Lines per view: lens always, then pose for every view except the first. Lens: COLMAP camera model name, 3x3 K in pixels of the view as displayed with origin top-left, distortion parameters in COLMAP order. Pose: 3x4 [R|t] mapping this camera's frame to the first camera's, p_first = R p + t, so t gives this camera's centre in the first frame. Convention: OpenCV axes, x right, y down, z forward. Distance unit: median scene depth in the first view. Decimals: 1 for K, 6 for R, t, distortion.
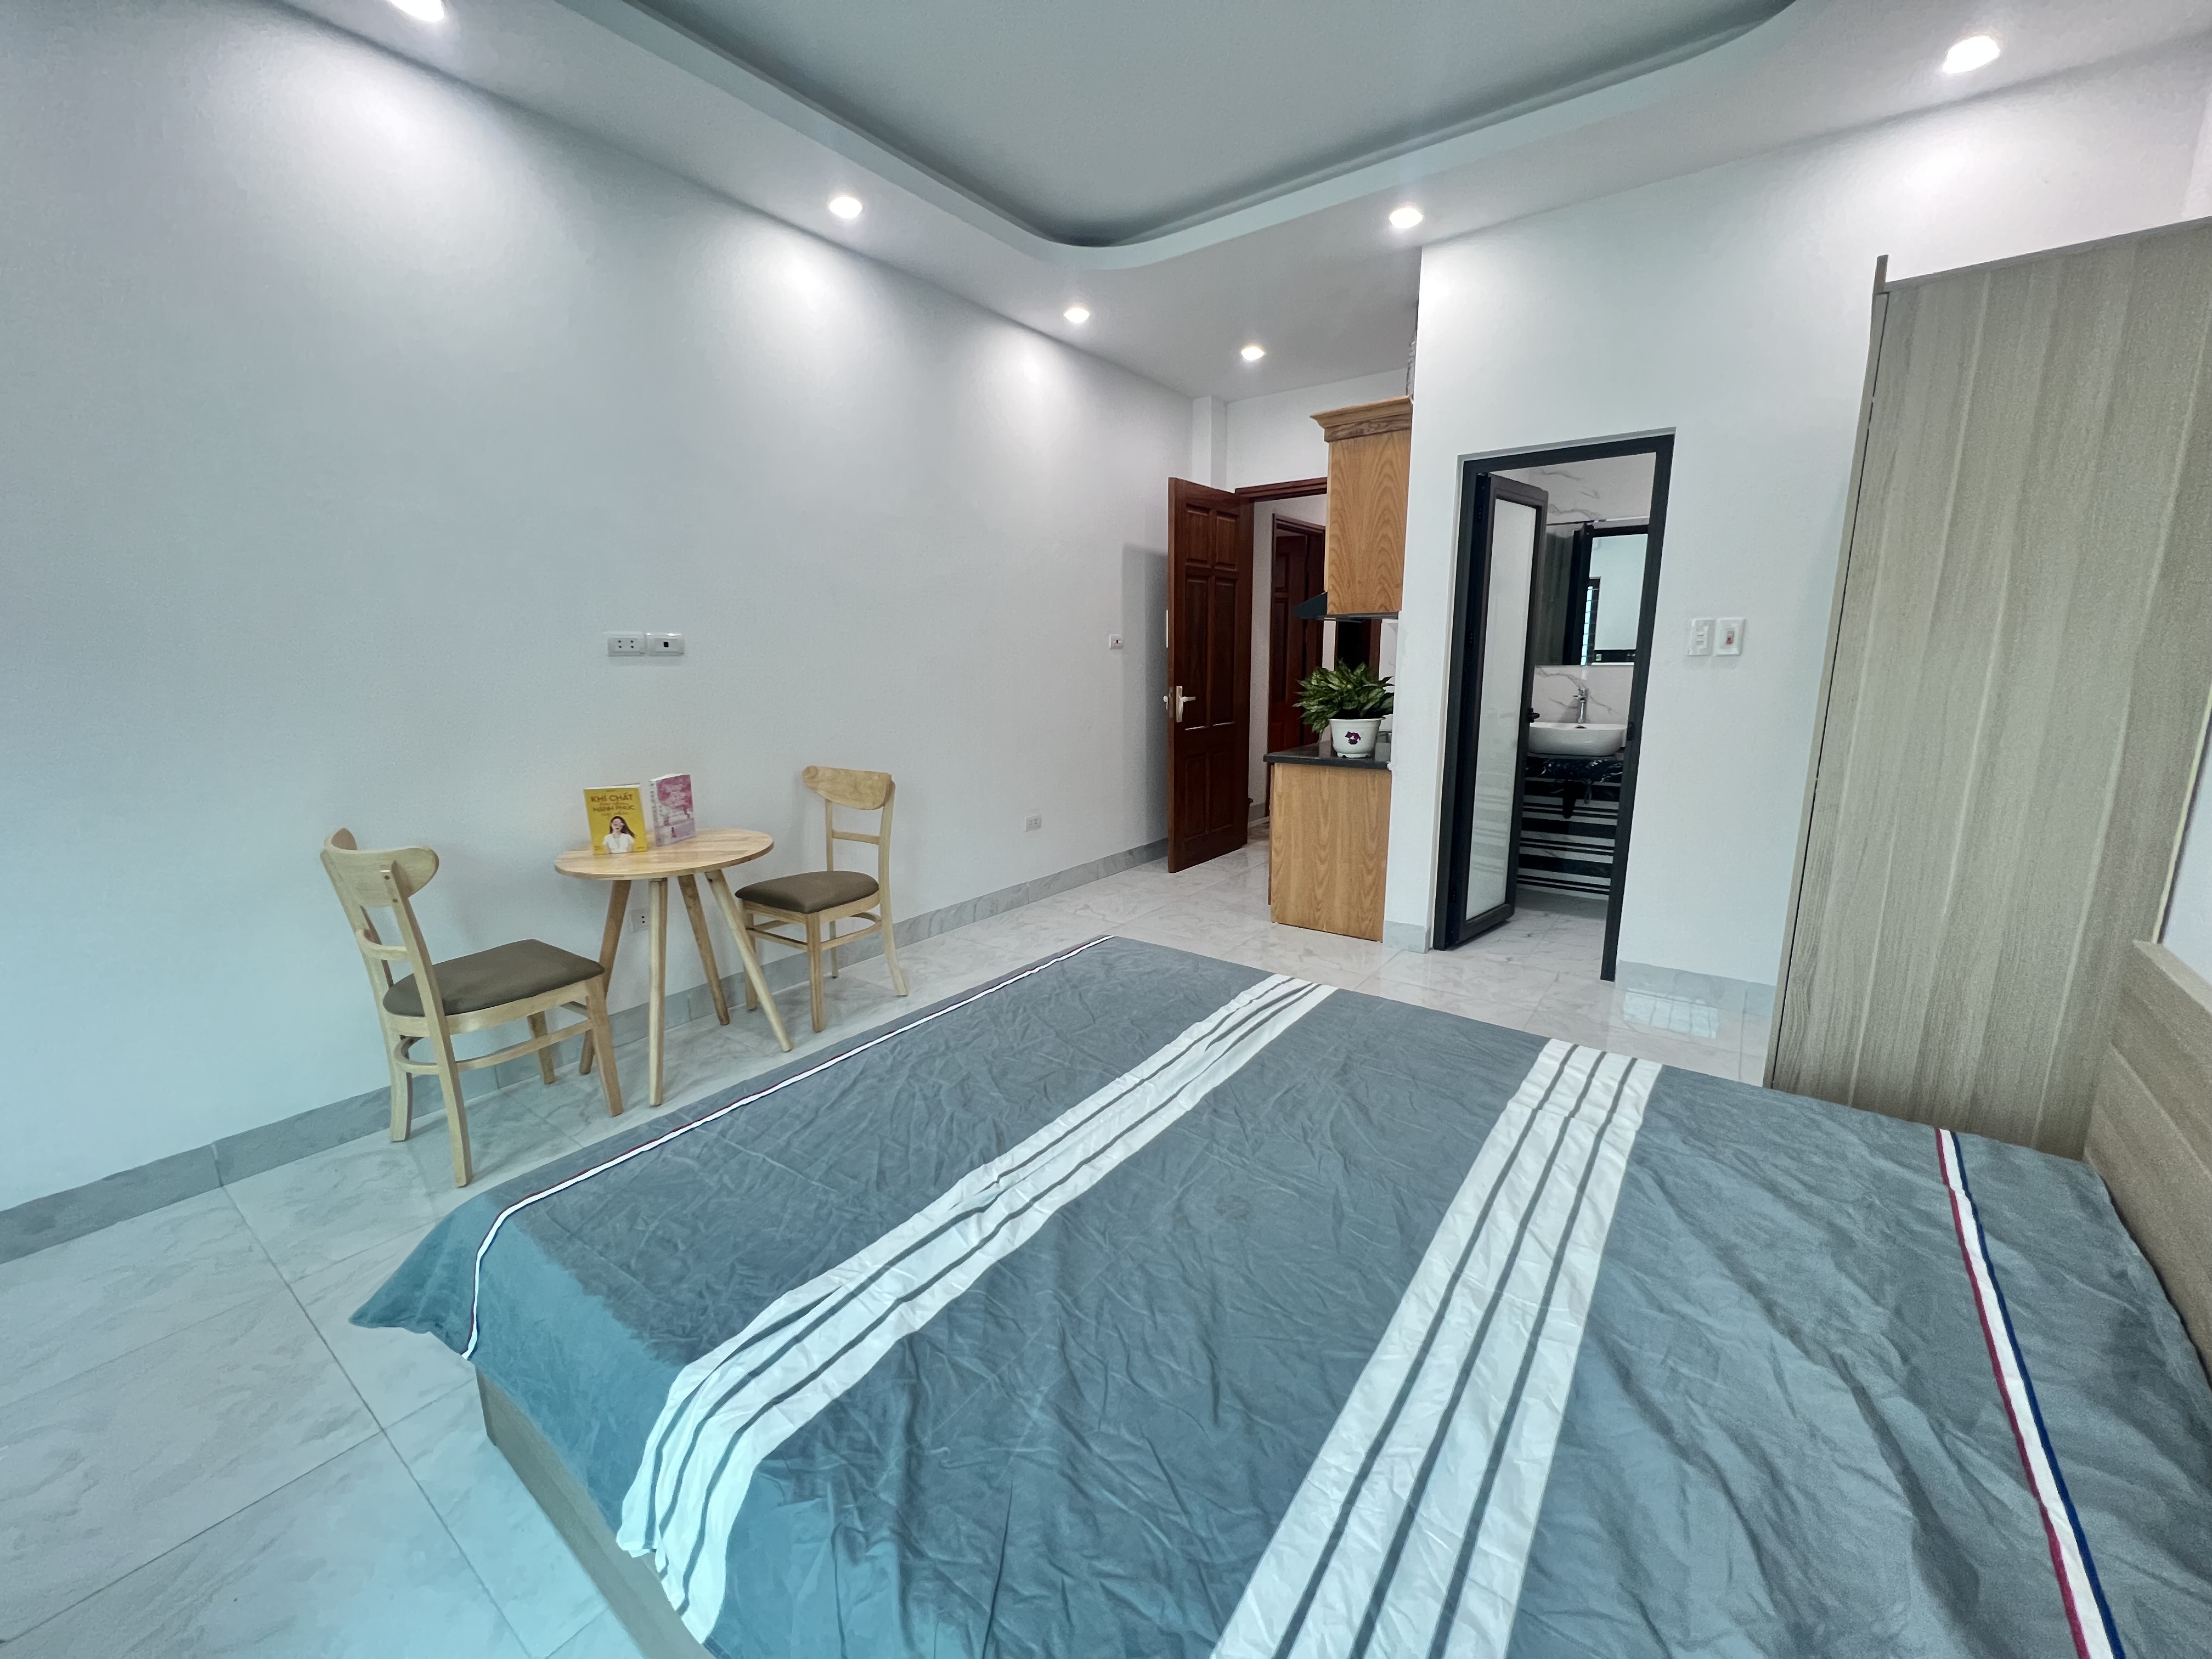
lens RADIAL K [[885.9, 0, 1106.5], [0, 885.9, 832.9], [0, 0, 1]] dist [0.001274, -0.000244]
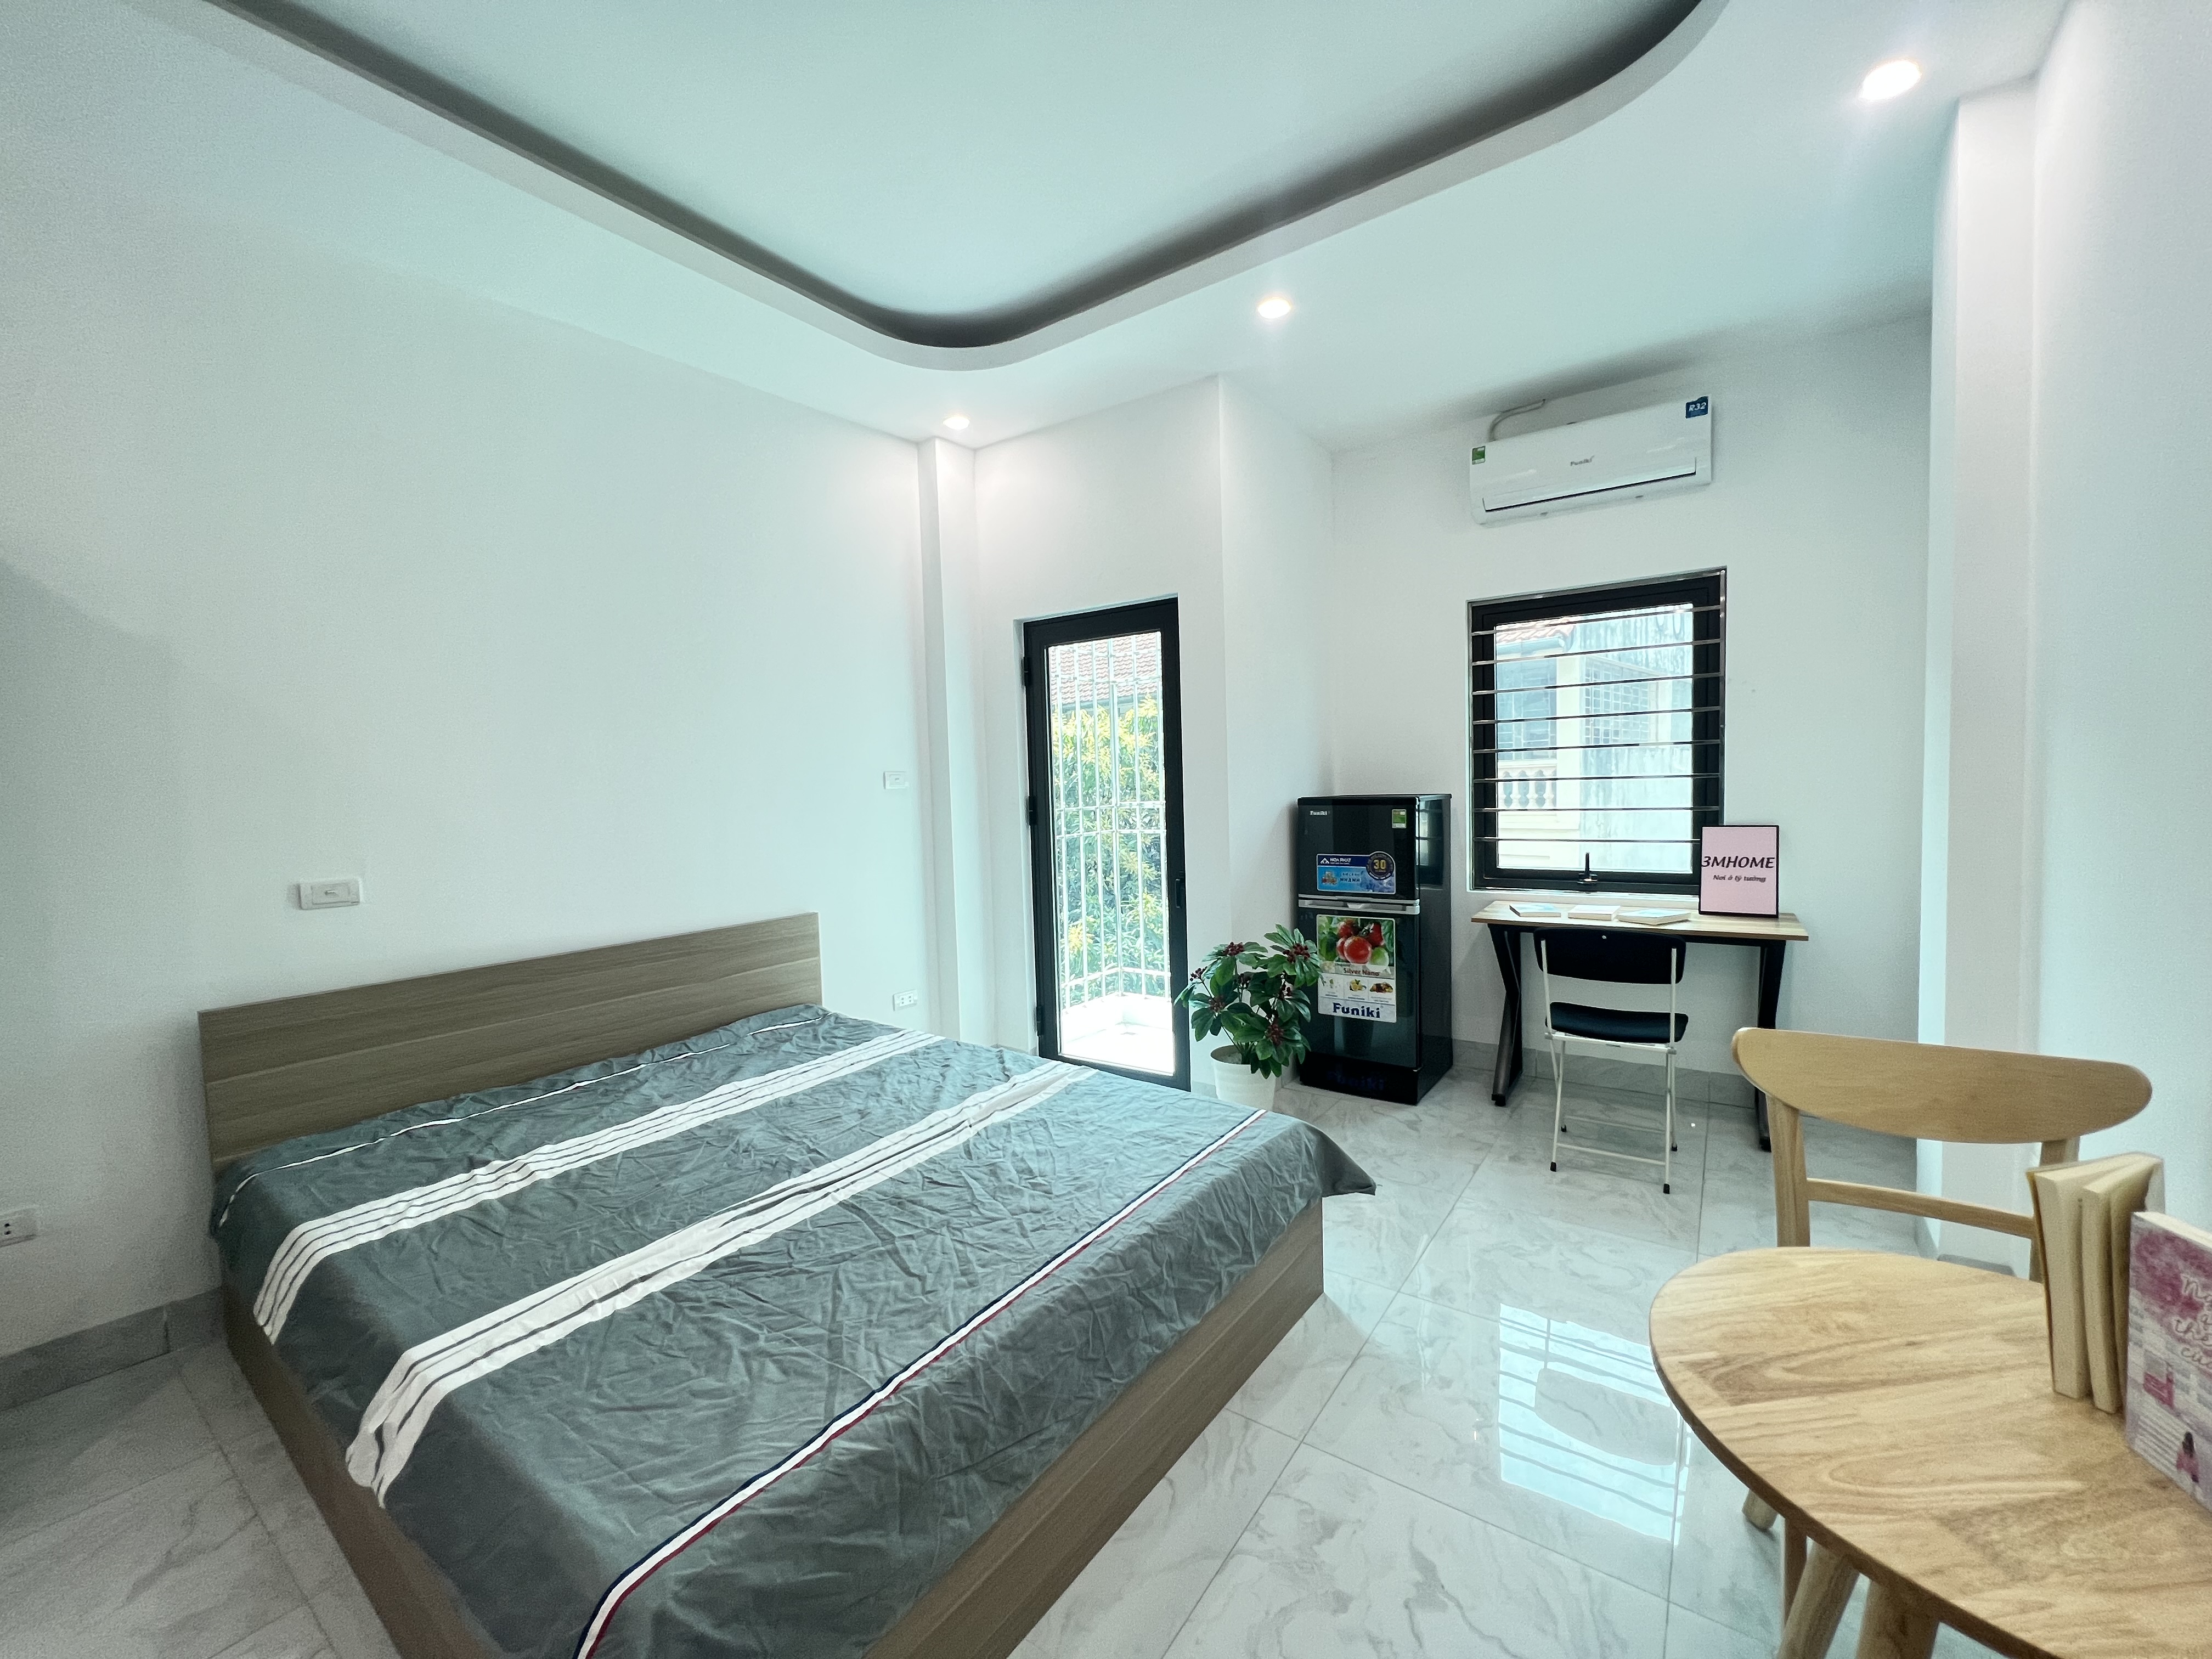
lens RADIAL K [[885.9, 0, 1106.5], [0, 885.9, 832.9], [0, 0, 1]] dist [0.001274, -0.000244]
pose [[-0.999157, 0.040363, -0.007539, -0.439899], [0.037056, 0.965464, 0.257887, -0.585810], [0.017688, 0.257390, -0.966146, 2.803250]]
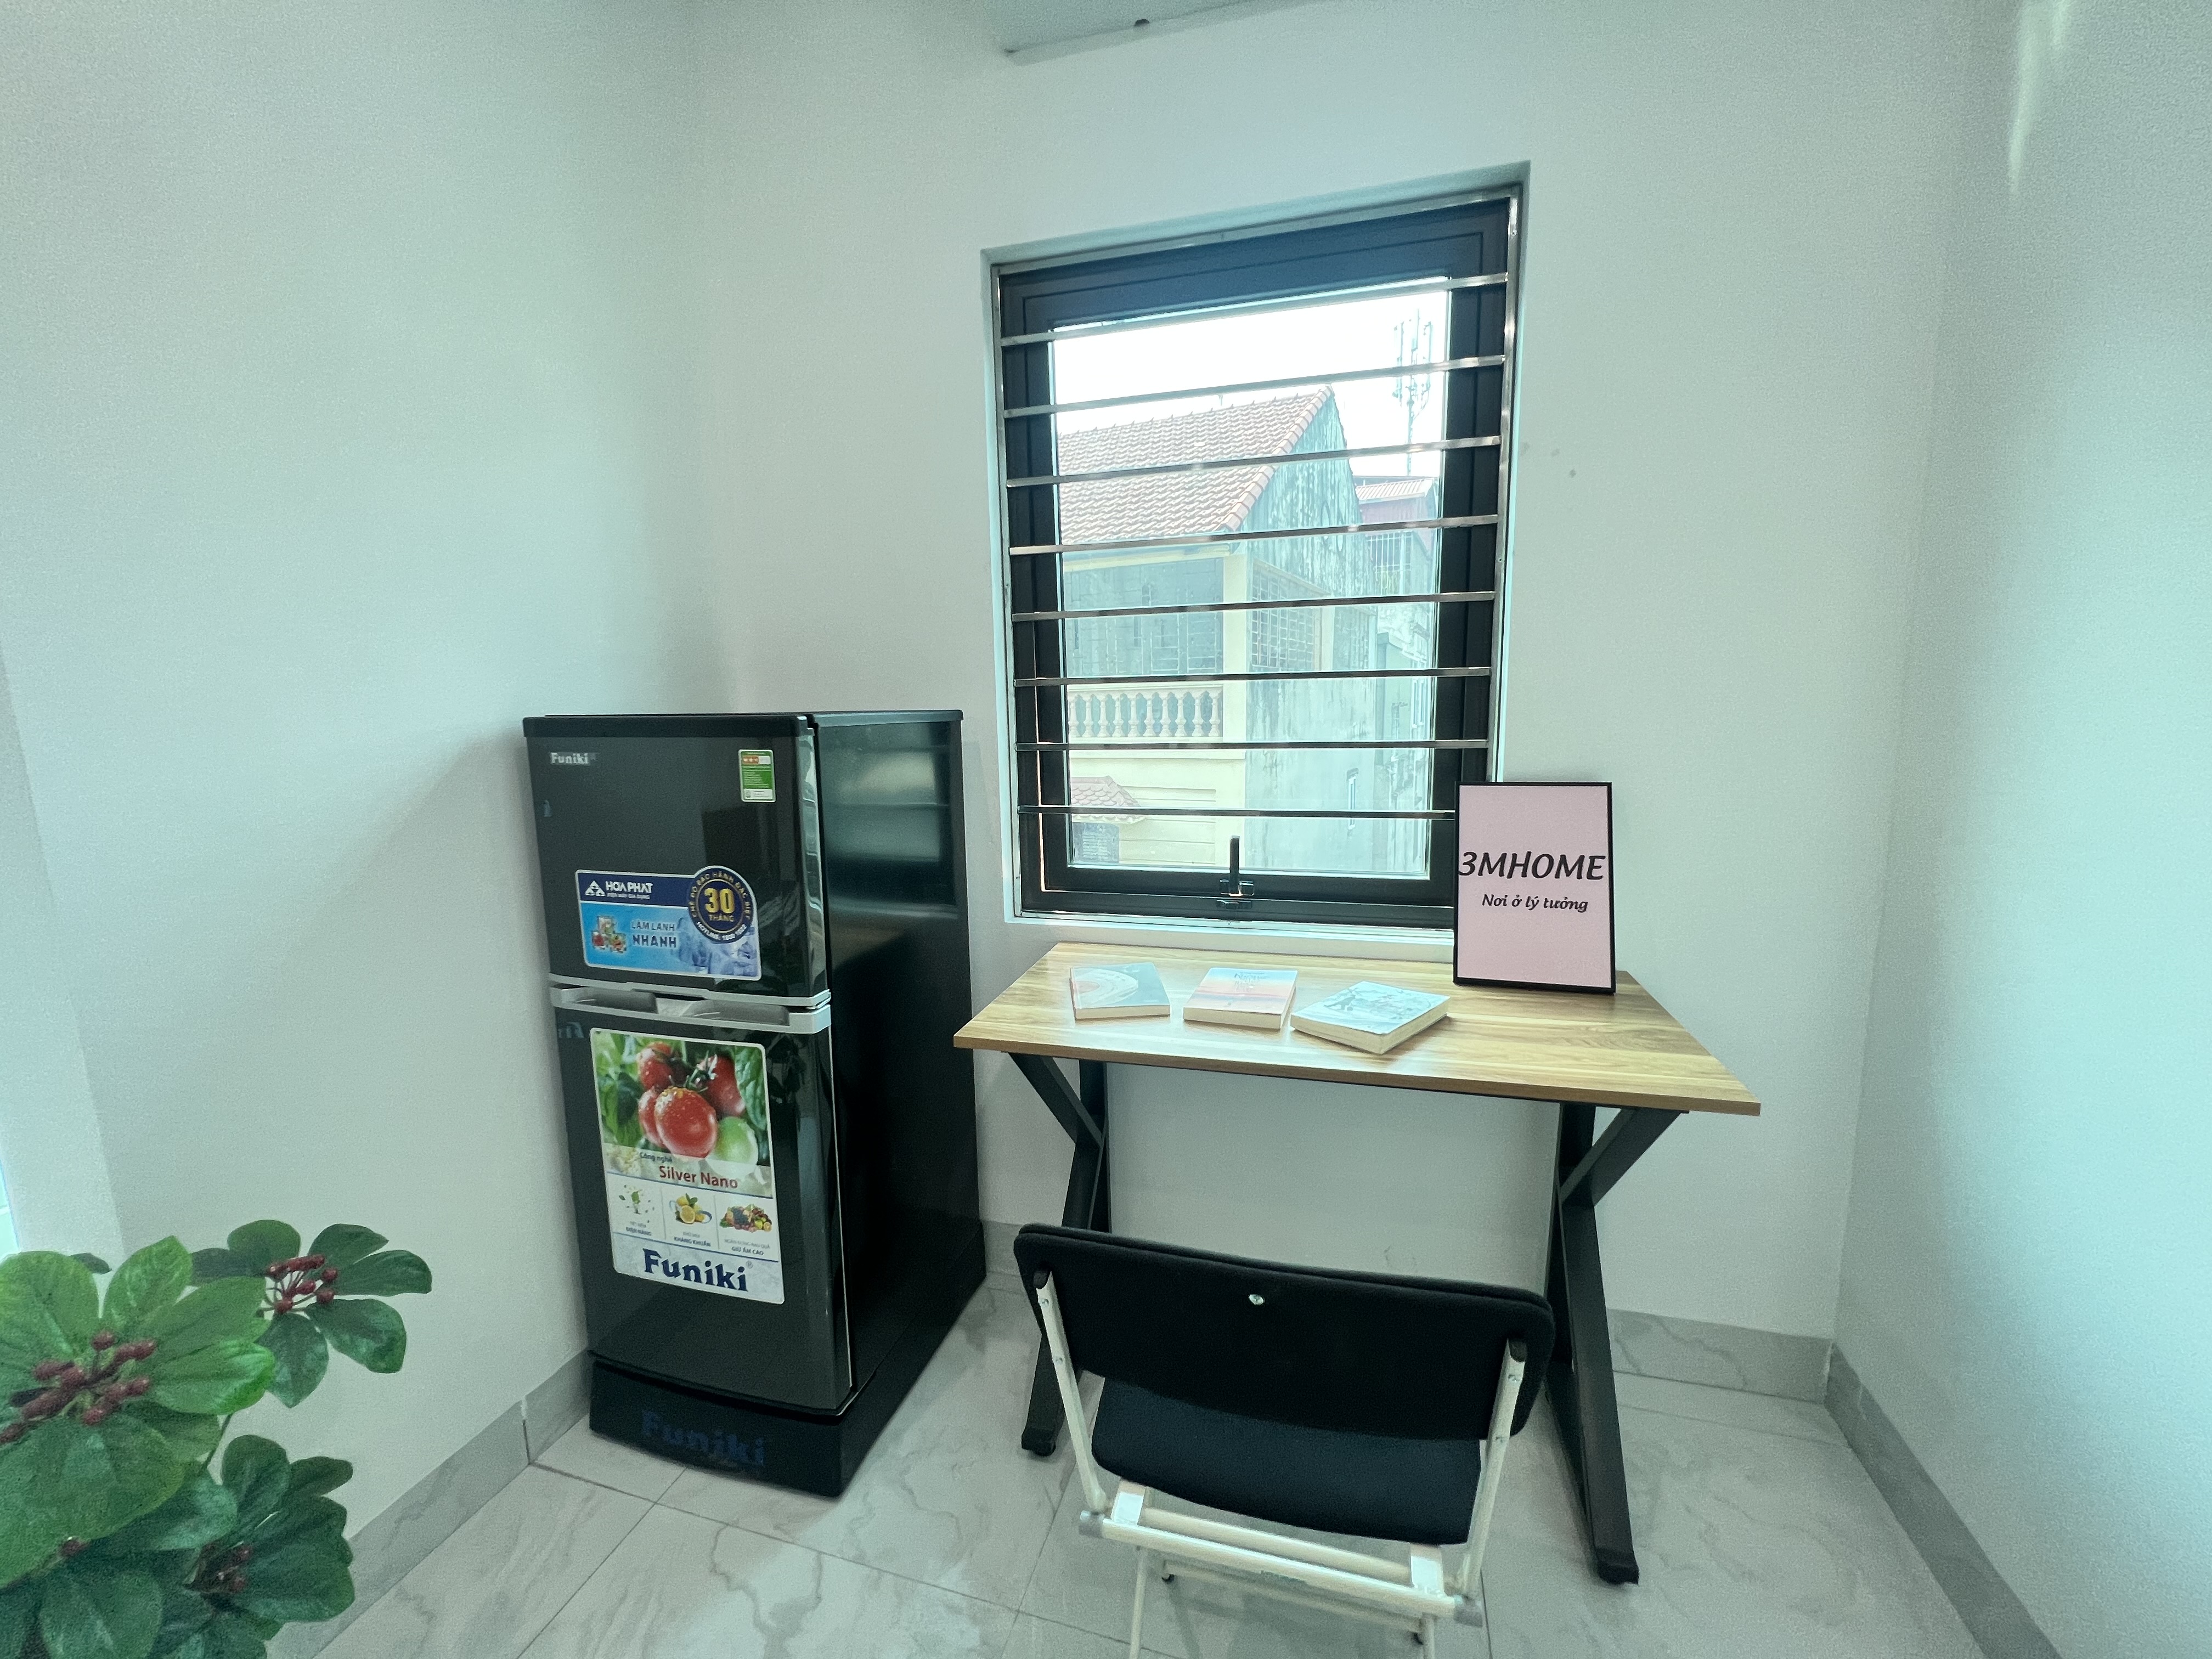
lens RADIAL K [[885.9, 0, 1106.5], [0, 885.9, 832.9], [0, 0, 1]] dist [0.001274, -0.000244]
pose [[-0.943147, 0.077327, -0.323256, -1.462631], [-0.038661, 0.940437, 0.337763, -0.152250], [0.330120, 0.331057, -0.883981, 1.088331]]
